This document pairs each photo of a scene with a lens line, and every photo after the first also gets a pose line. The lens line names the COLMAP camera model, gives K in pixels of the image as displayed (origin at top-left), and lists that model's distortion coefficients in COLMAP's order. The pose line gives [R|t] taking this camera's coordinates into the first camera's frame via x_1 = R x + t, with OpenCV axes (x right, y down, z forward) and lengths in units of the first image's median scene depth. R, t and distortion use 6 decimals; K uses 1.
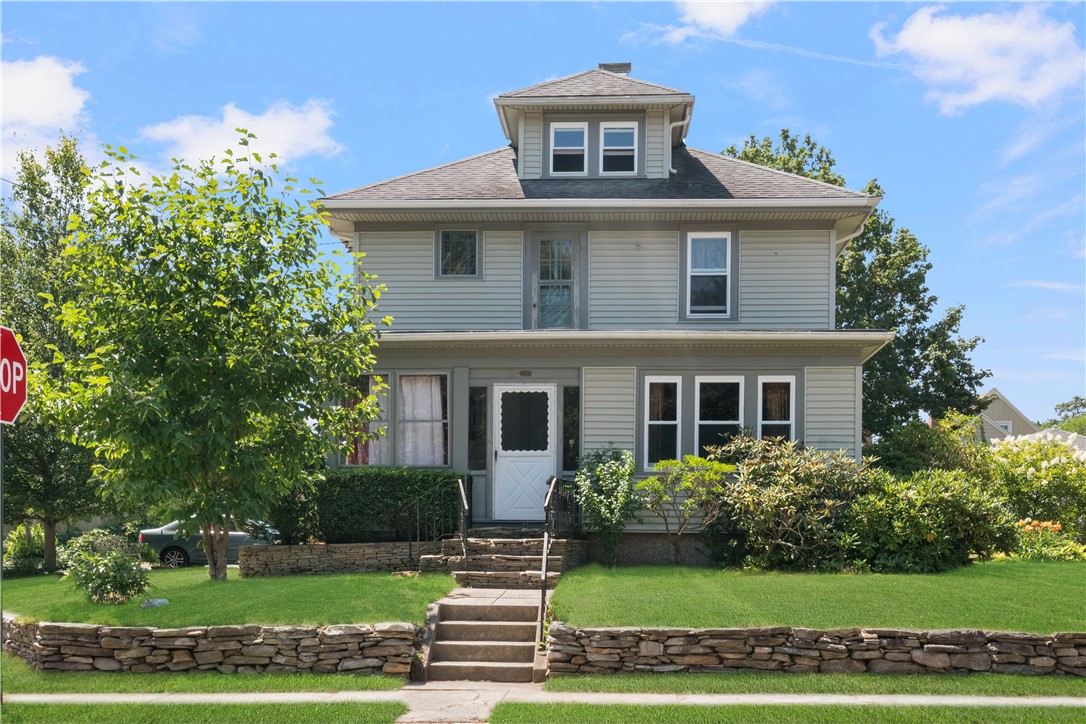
lens RADIAL K [[1160.5, 0, 544.7], [0, 1160.5, 447.0], [0, 0, 1]] dist [0.010986, -0.021319]
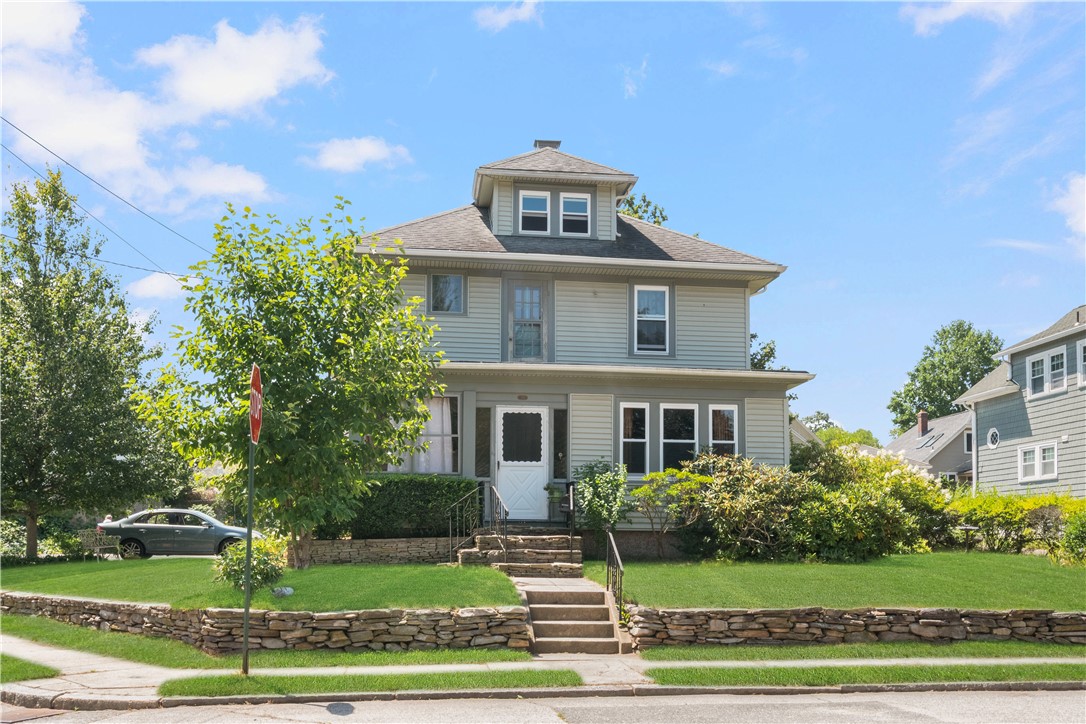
lens RADIAL K [[1034.3, 0, 516.3], [0, 1034.3, 363.7], [0, 0, 1]] dist [0.000211, -0.010892]
pose [[0.987143, 0.029105, 0.157169, -0.220545], [-0.016508, 0.996588, -0.080867, -0.012543], [-0.158987, 0.077233, 0.984255, -0.076942]]
